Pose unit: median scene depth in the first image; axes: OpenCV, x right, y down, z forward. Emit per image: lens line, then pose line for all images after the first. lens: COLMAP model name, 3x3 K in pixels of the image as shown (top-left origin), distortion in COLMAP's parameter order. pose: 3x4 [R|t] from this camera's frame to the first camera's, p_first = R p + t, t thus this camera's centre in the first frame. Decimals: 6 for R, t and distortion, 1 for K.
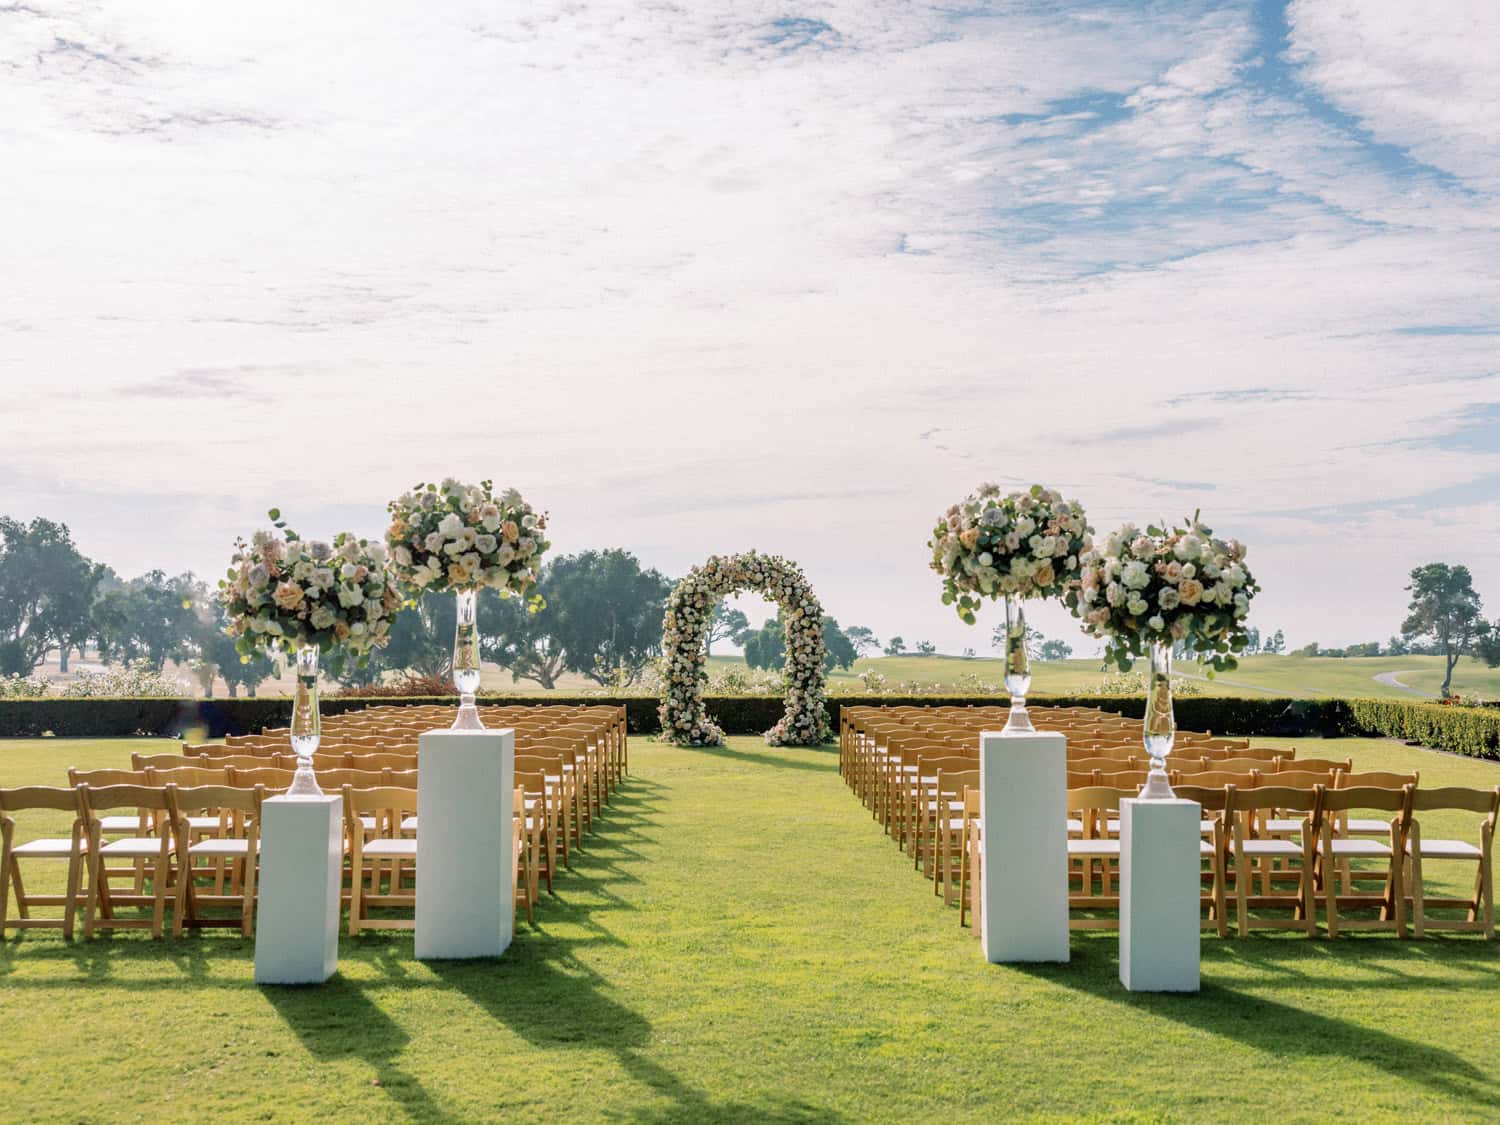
lens RADIAL K [[1551.4, 0, 750.3], [0, 1551.4, 559.3], [0, 0, 1]] dist [-0.007193, 0.000000]
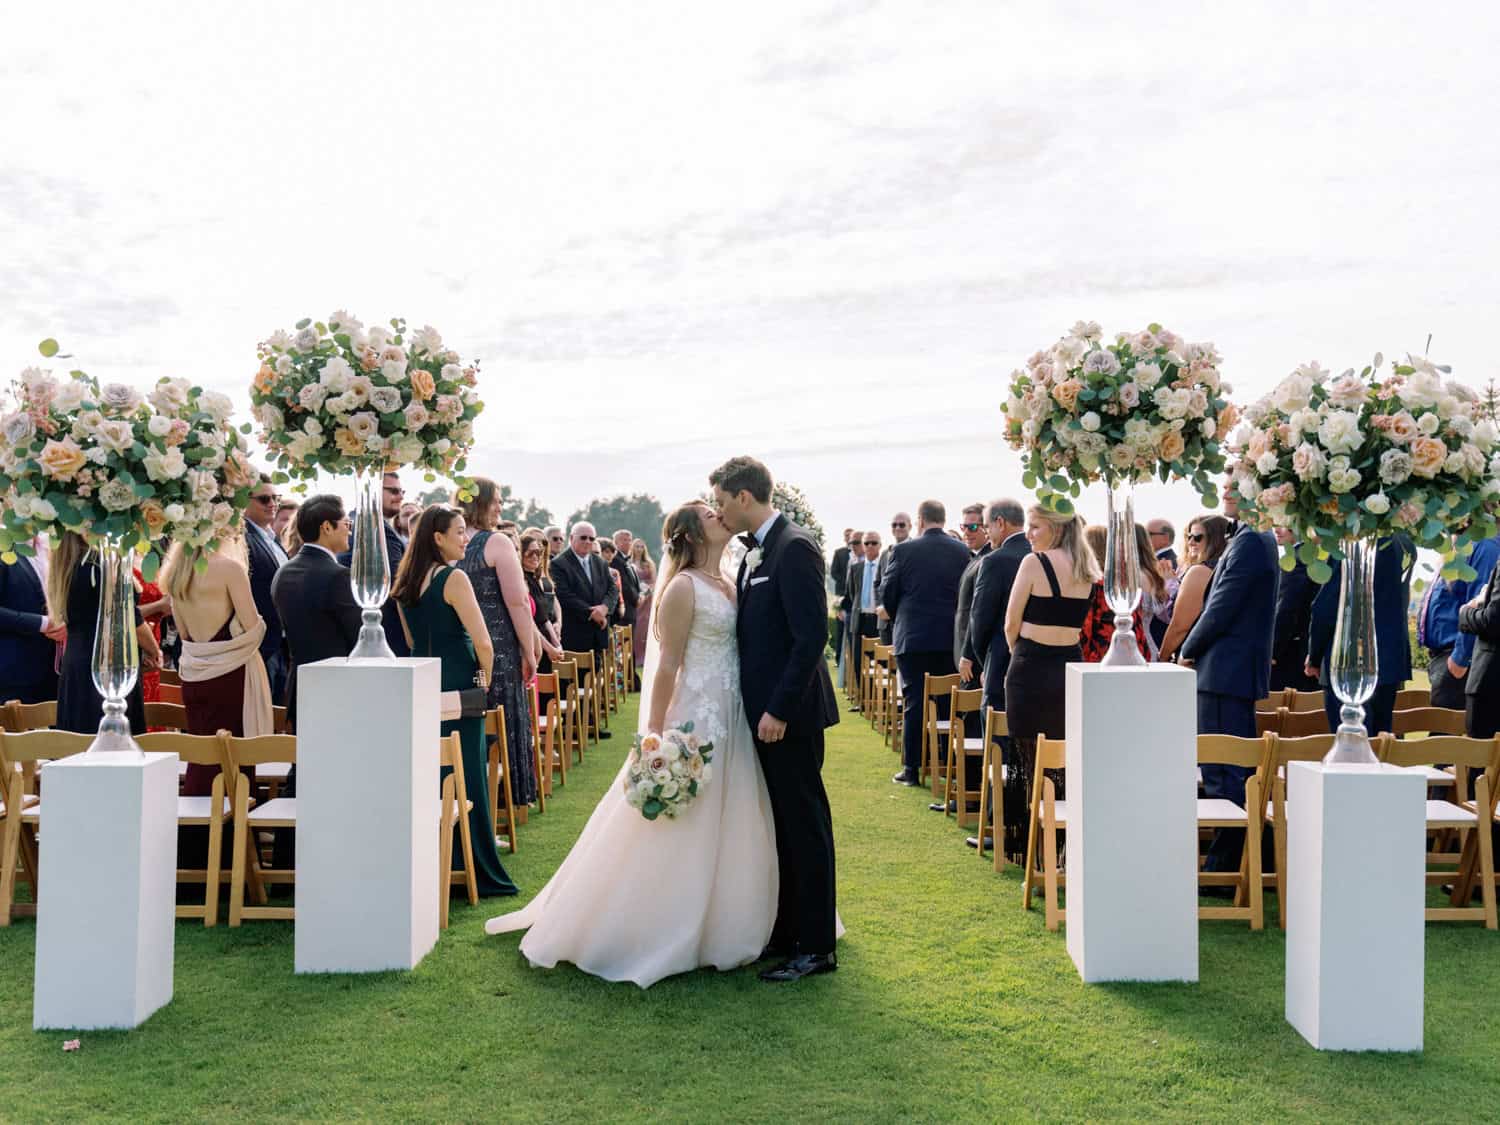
lens RADIAL K [[1266.7, 0, 756.0], [0, 1266.7, 571.1], [0, 0, 1]] dist [-0.055959, -0.001603]
pose [[0.999996, 0.002355, 0.001387, -0.000629], [-0.002424, 0.998615, 0.052565, 0.016335], [-0.001261, -0.052568, 0.998617, 0.180657]]
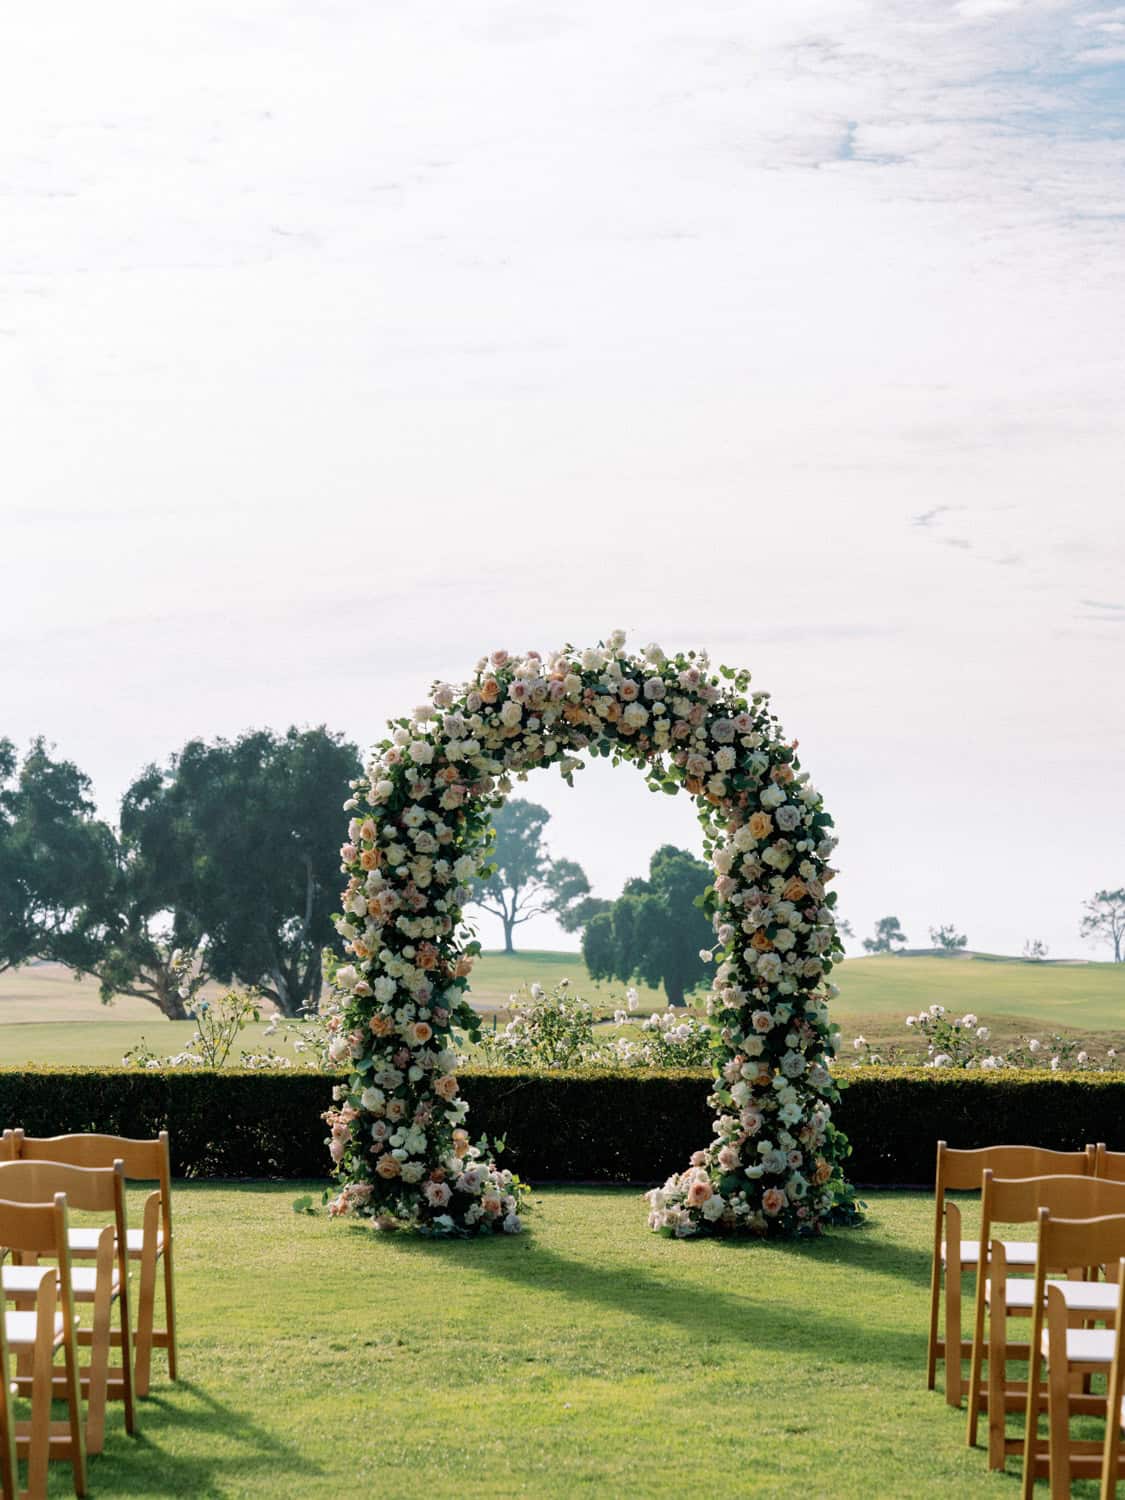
lens RADIAL K [[3121.1, 0, 557.9], [0, 3121.1, 752.4], [0, 0, 1]] dist [-0.024984, 0.000000]
pose [[0.999903, 0.007273, -0.011917, -0.003617], [-0.007292, 0.999972, -0.001532, 0.025521], [0.011905, 0.001619, 0.999928, 0.433195]]
